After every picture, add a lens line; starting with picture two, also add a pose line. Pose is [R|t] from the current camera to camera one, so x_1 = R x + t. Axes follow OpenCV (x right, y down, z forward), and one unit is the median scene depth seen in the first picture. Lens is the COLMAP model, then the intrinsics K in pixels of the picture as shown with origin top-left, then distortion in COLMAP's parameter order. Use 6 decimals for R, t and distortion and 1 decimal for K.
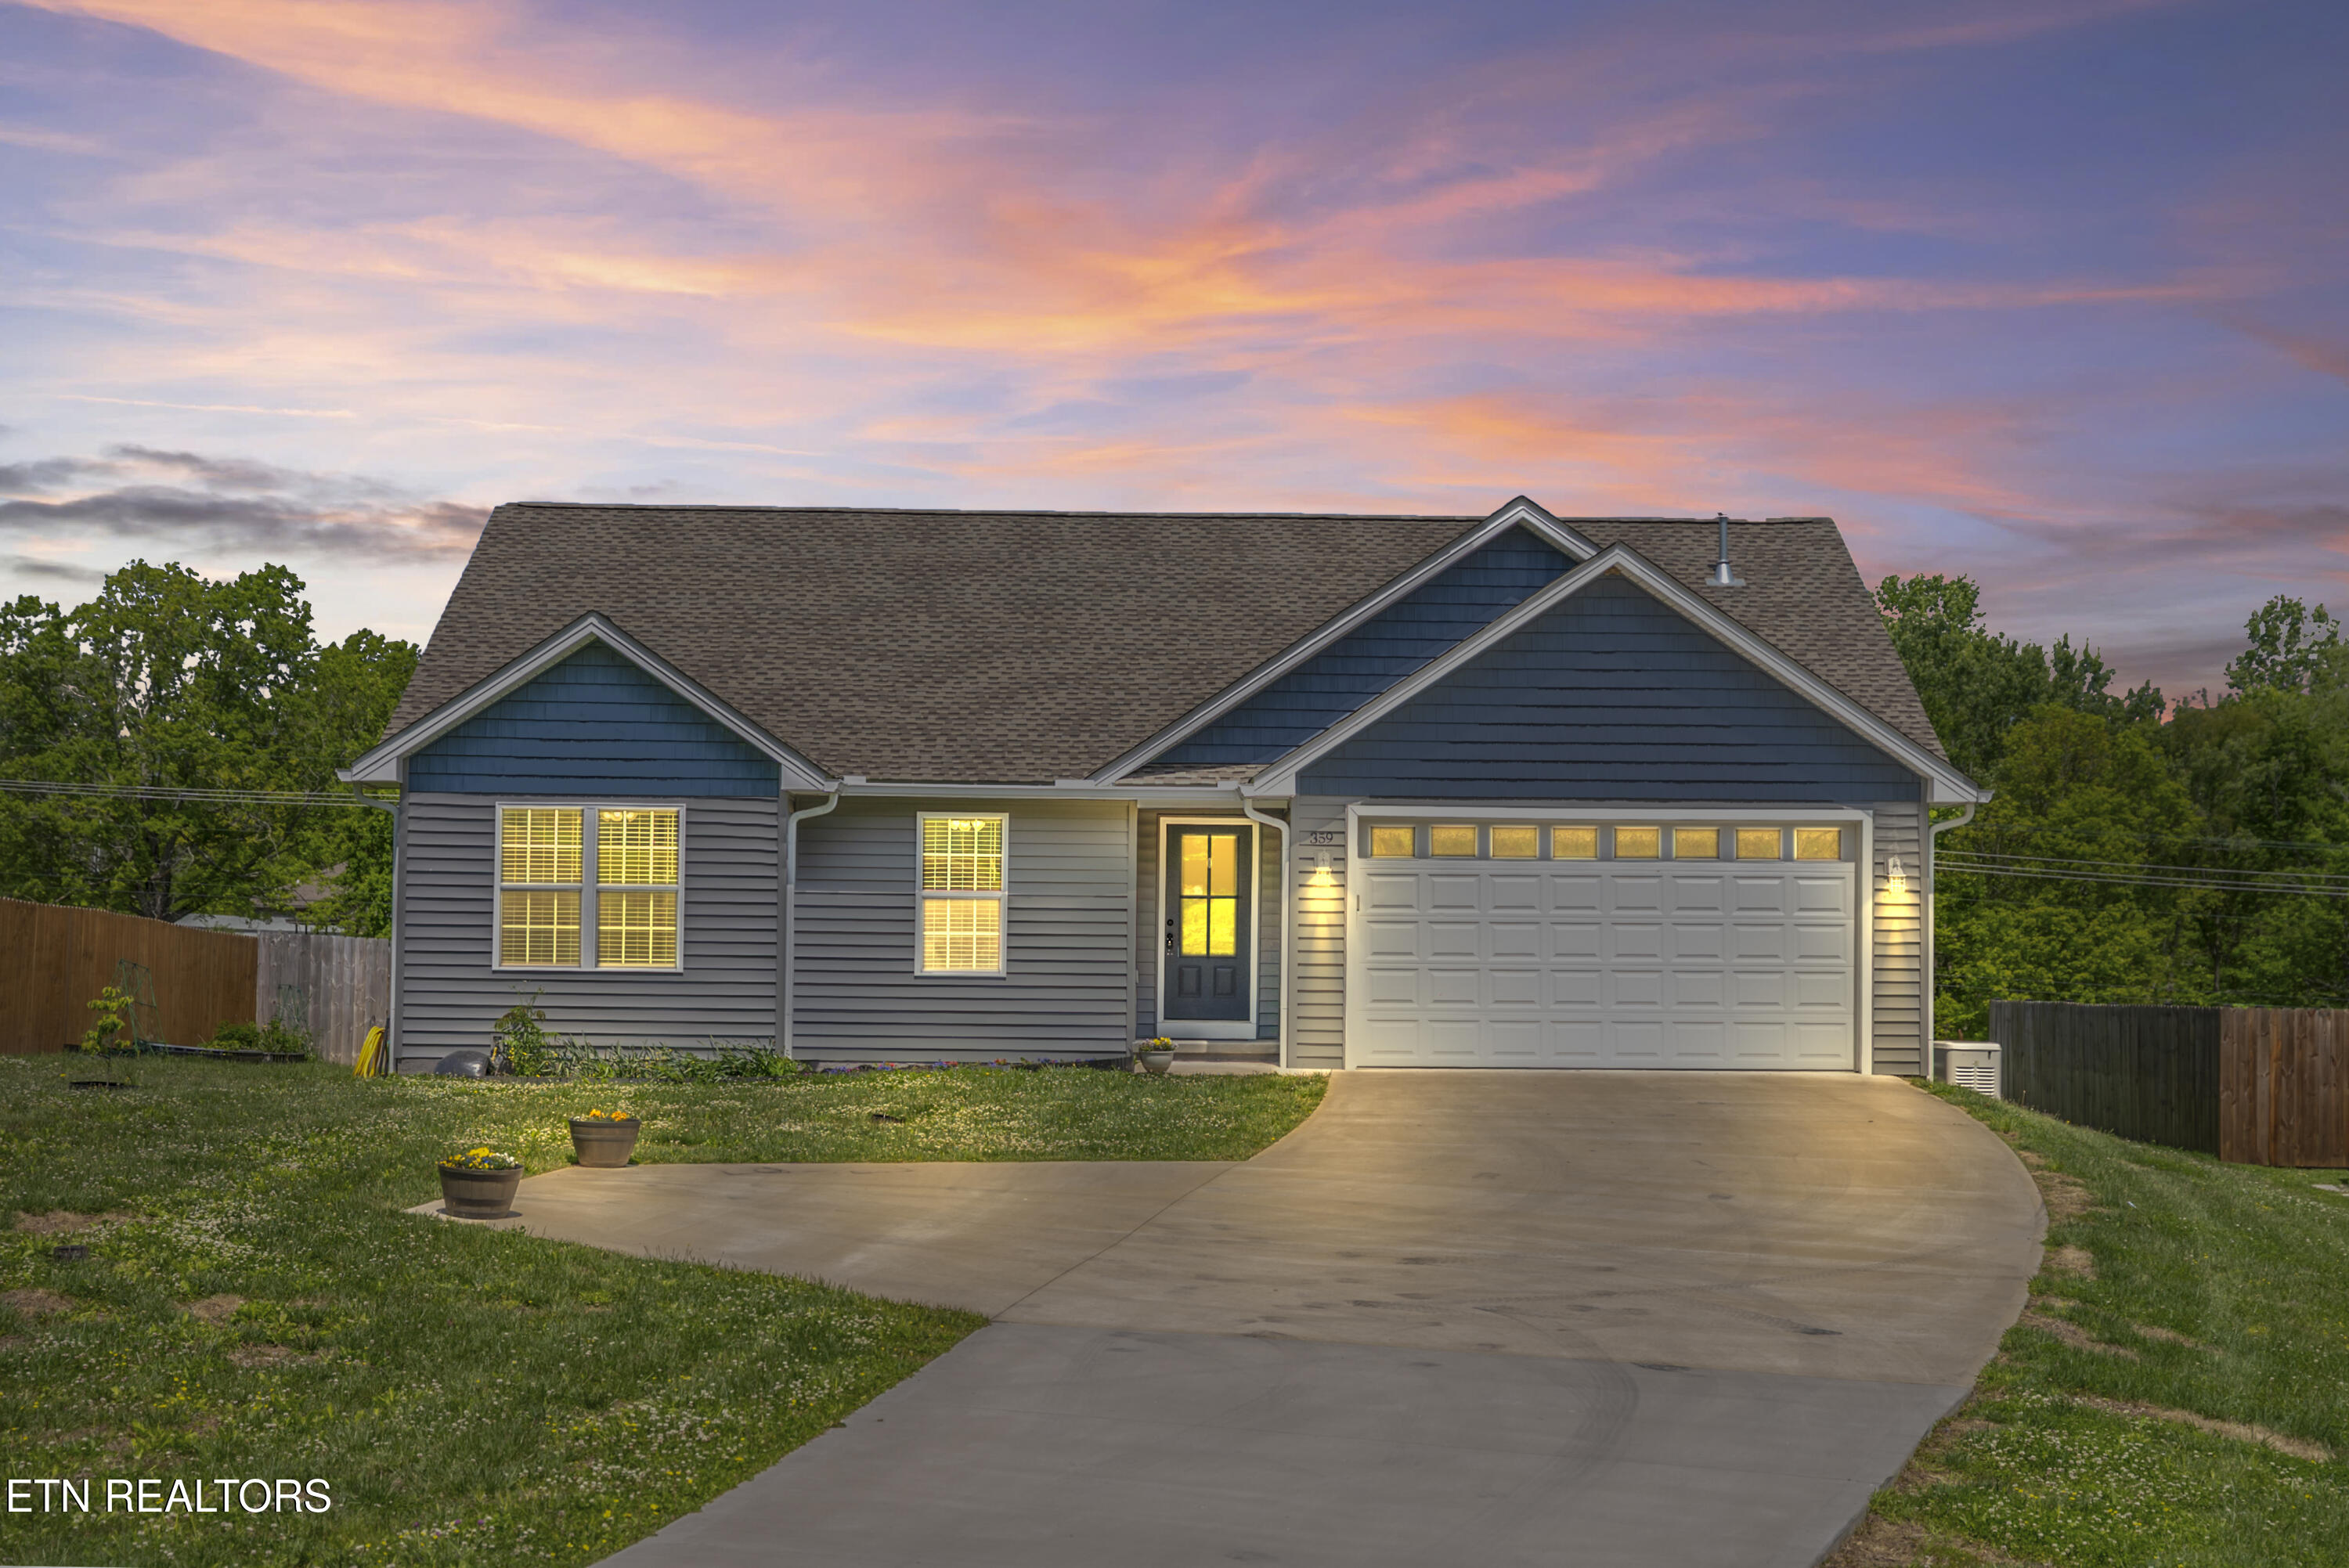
lens RADIAL K [[3765.7, 0, 1174.5], [0, 3765.7, 784.0], [0, 0, 1]] dist [-0.029640, -0.108262]
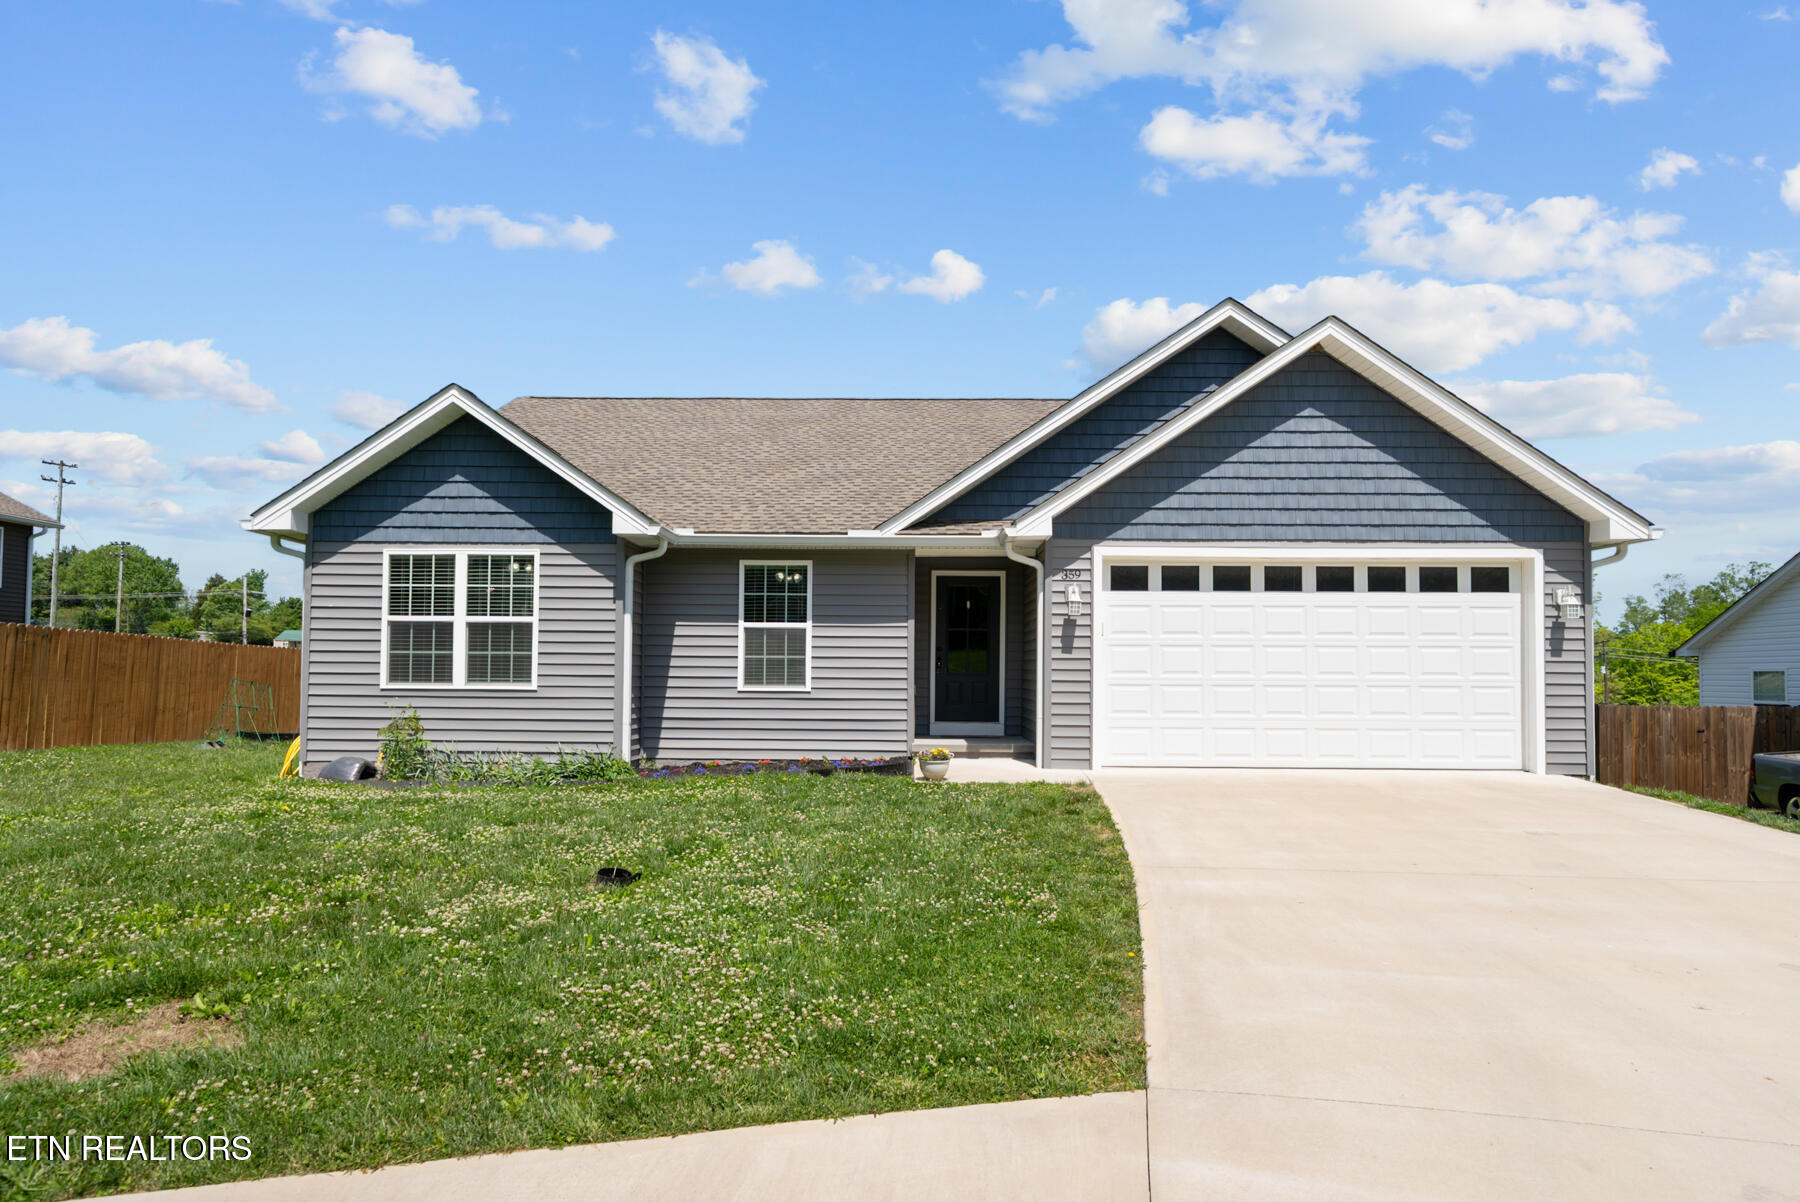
lens RADIAL K [[1039.8, 0, 889.0], [0, 1039.8, 654.9], [0, 0, 1]] dist [-0.003307, -0.000287]
pose [[0.999523, -0.003476, -0.030672, -0.007801], [0.004374, 0.999562, 0.029265, 0.027935], [0.030557, -0.029385, 0.999101, 0.629630]]
